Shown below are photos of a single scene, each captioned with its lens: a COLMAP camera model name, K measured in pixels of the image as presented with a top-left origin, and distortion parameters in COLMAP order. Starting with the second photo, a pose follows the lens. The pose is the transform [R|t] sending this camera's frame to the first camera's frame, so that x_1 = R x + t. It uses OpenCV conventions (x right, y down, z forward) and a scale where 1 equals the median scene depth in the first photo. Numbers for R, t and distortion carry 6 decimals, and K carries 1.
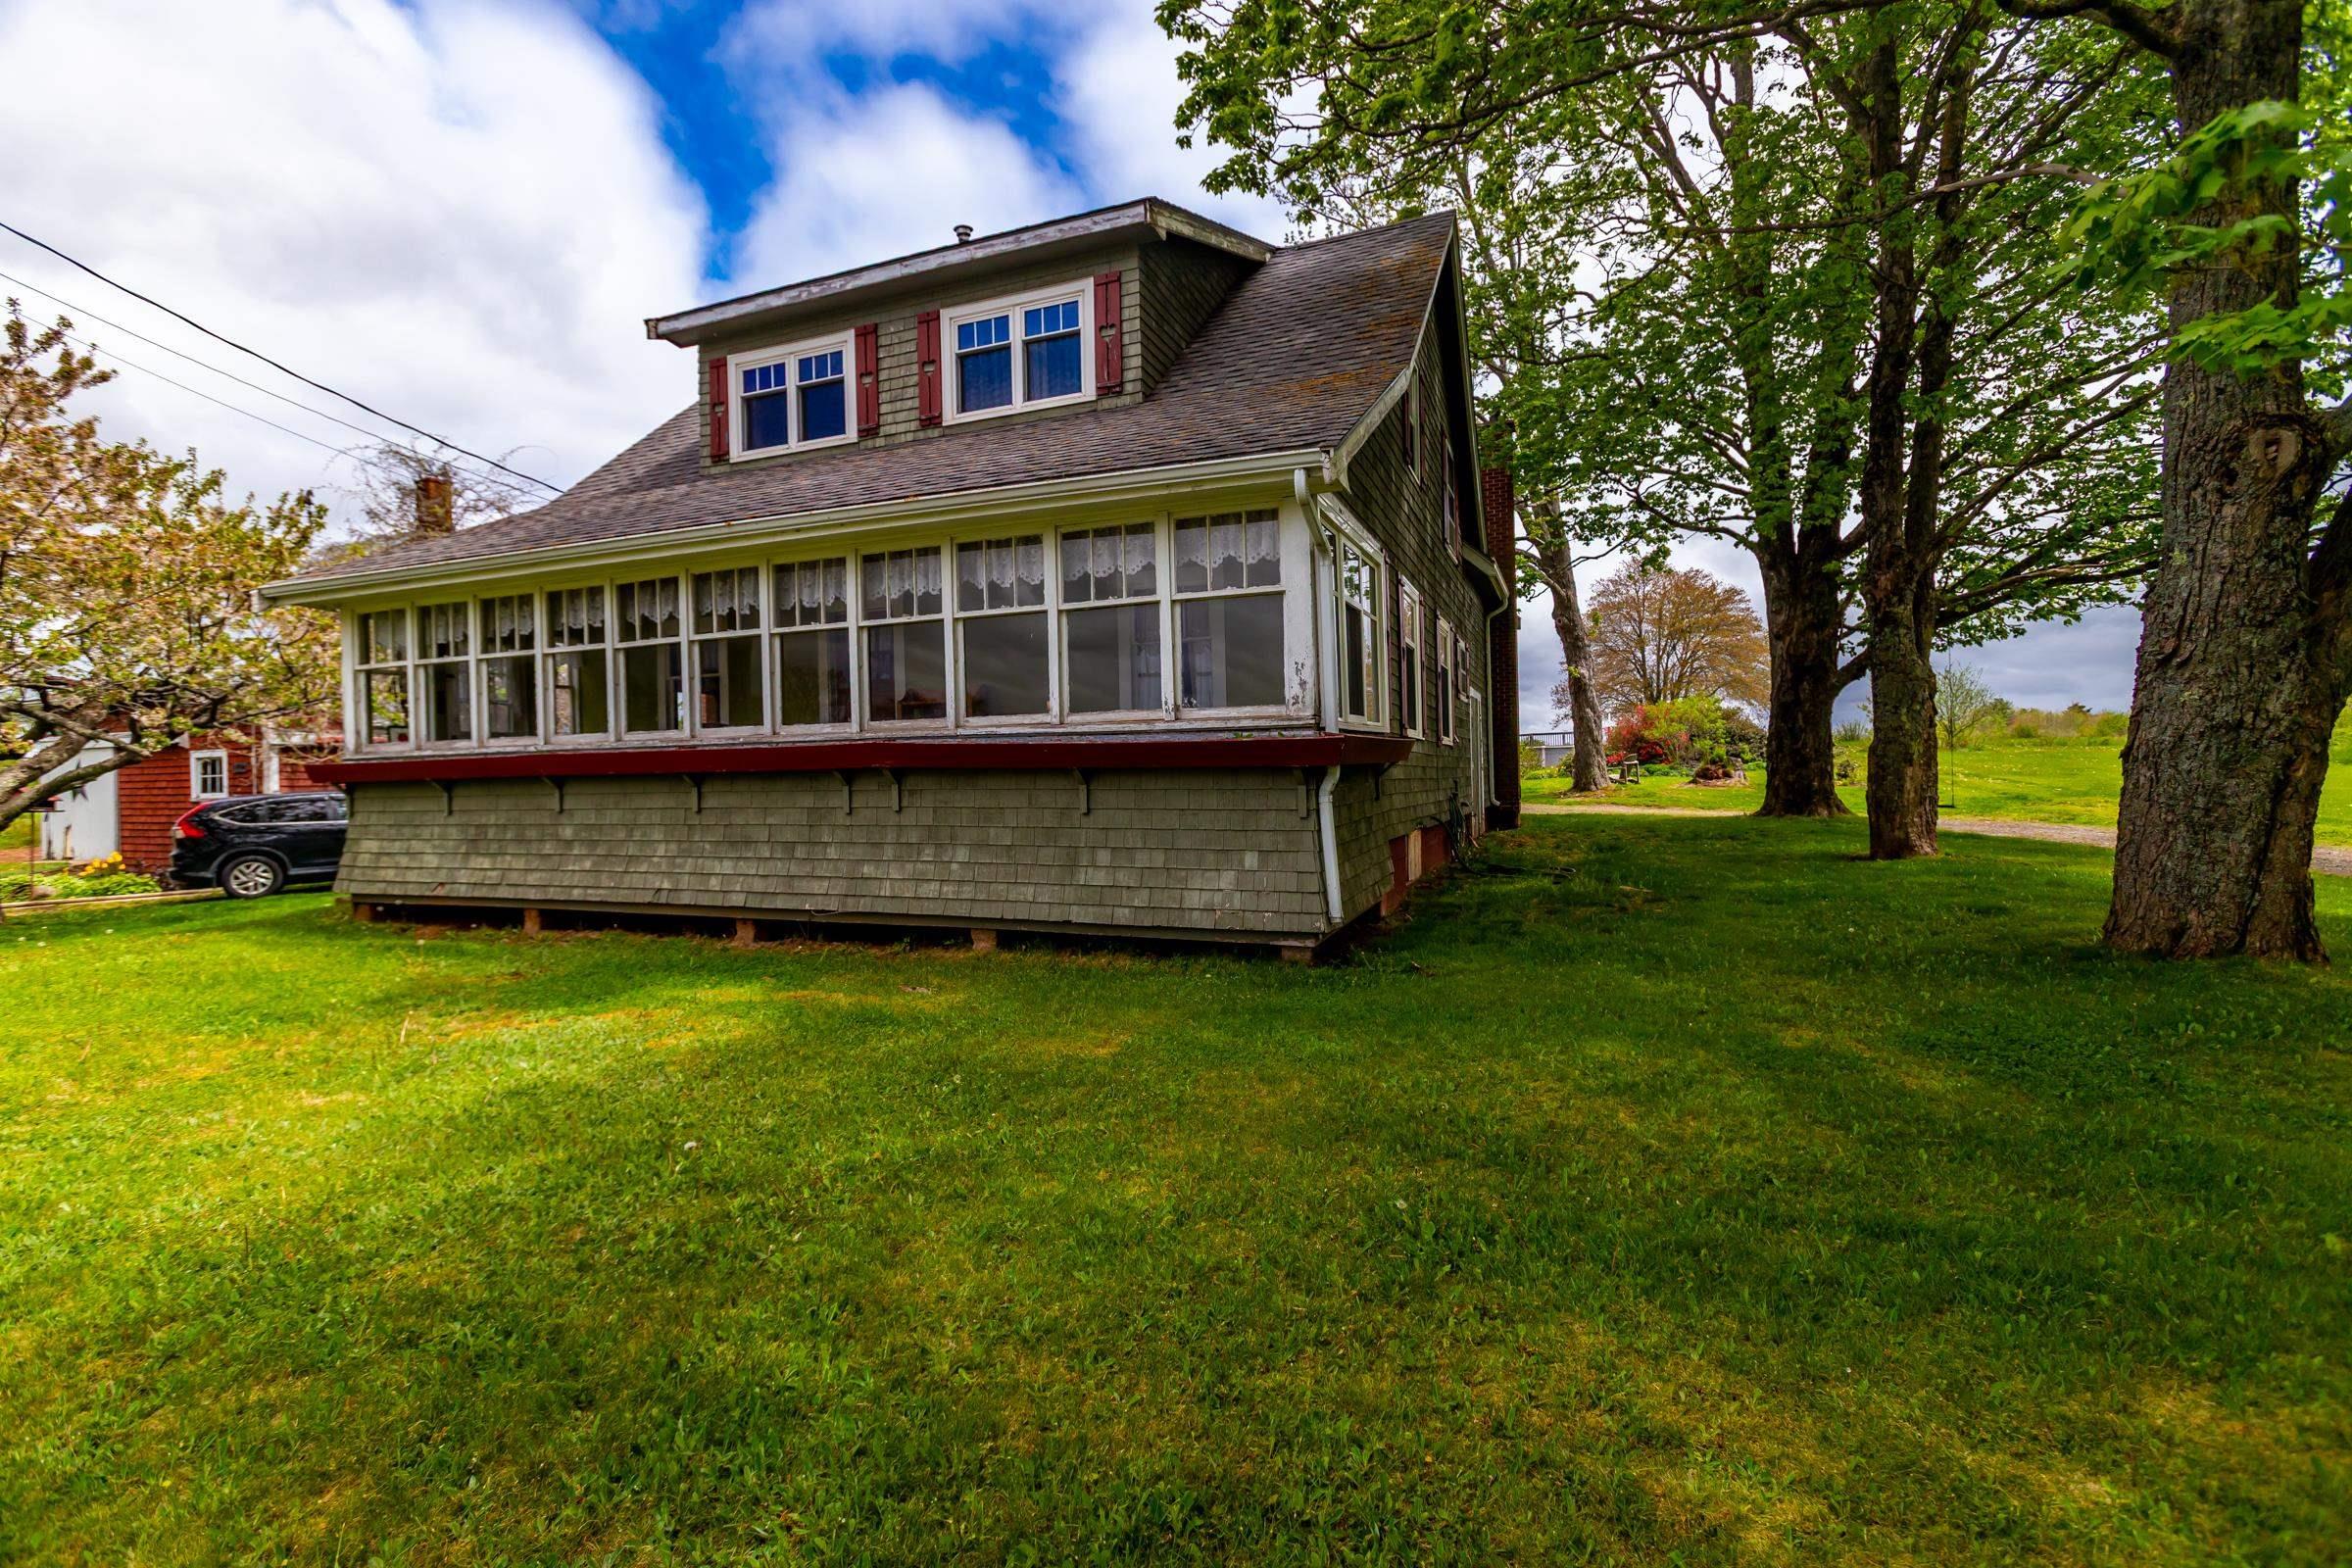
lens RADIAL K [[894.7, 0, 1176.0], [0, 894.7, 784.0], [0, 0, 1]] dist [0.001412, 0.000110]
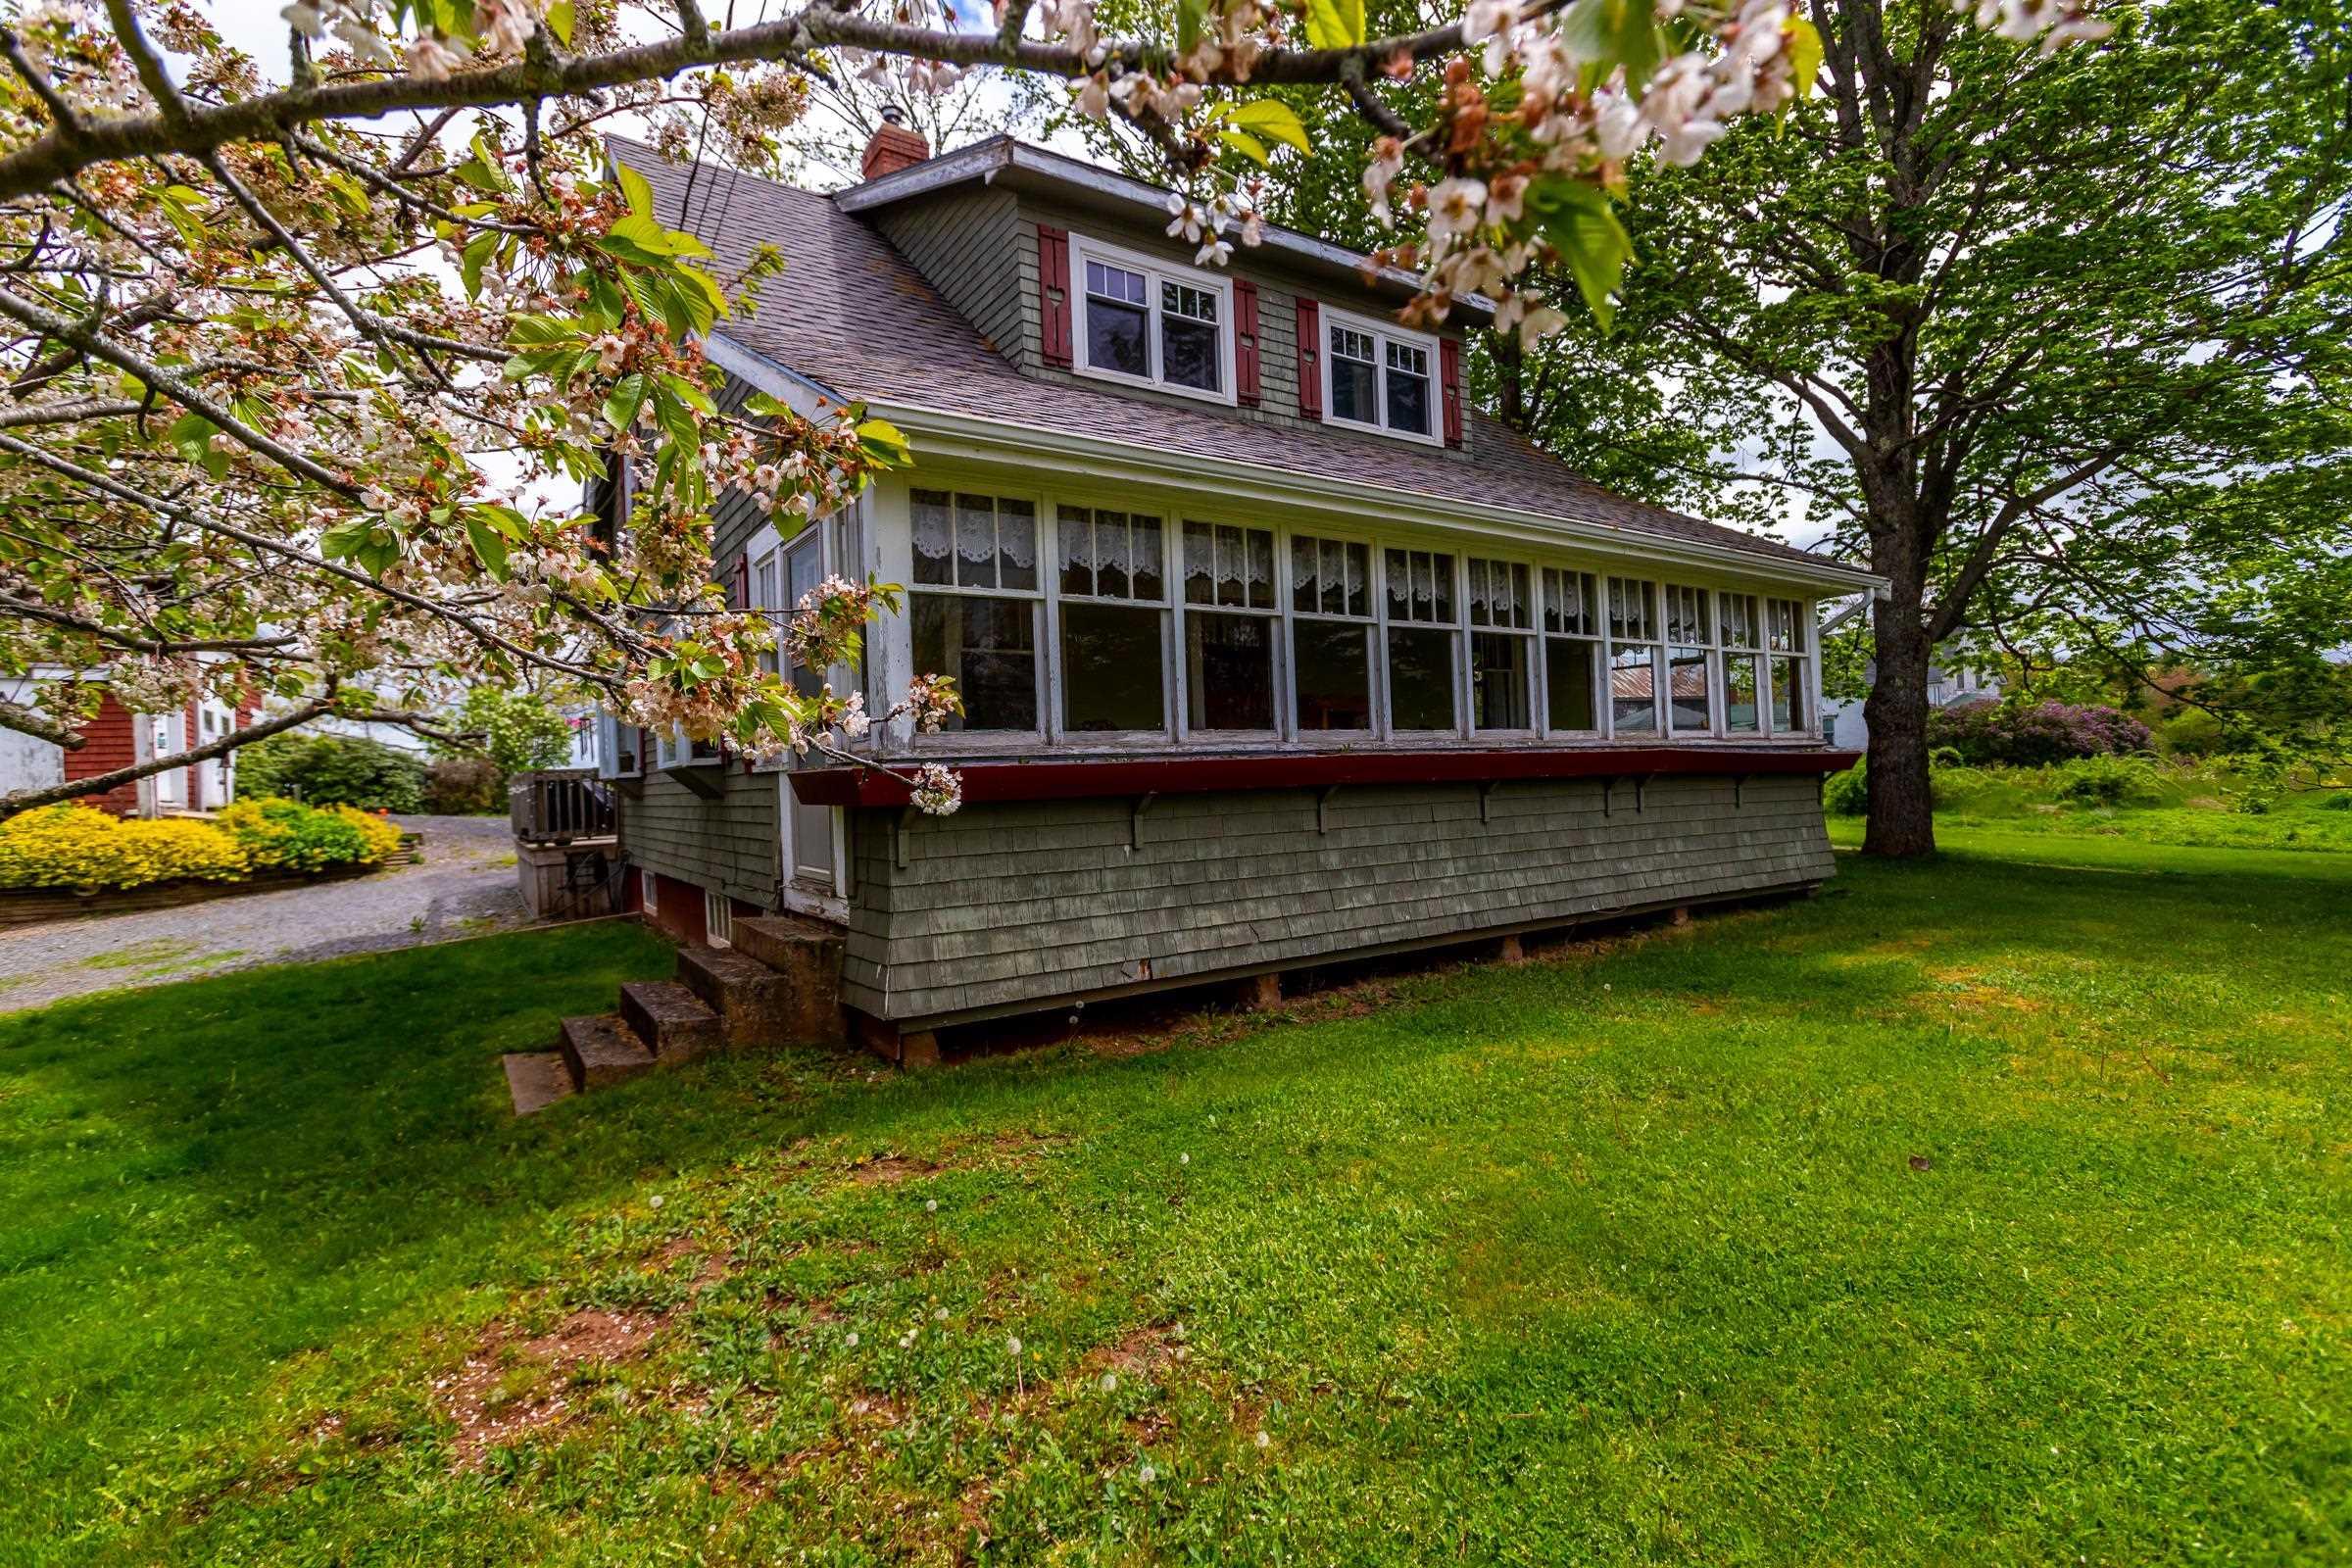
lens RADIAL K [[1081.9, 0, 1123.1], [0, 1081.9, 779.6], [0, 0, 1]] dist [0.004345, 0.000814]
pose [[0.618106, 0.005782, 0.786074, -1.356236], [0.039828, 0.998458, -0.038661, 0.012456], [-0.785085, 0.055204, 0.616923, 0.505689]]
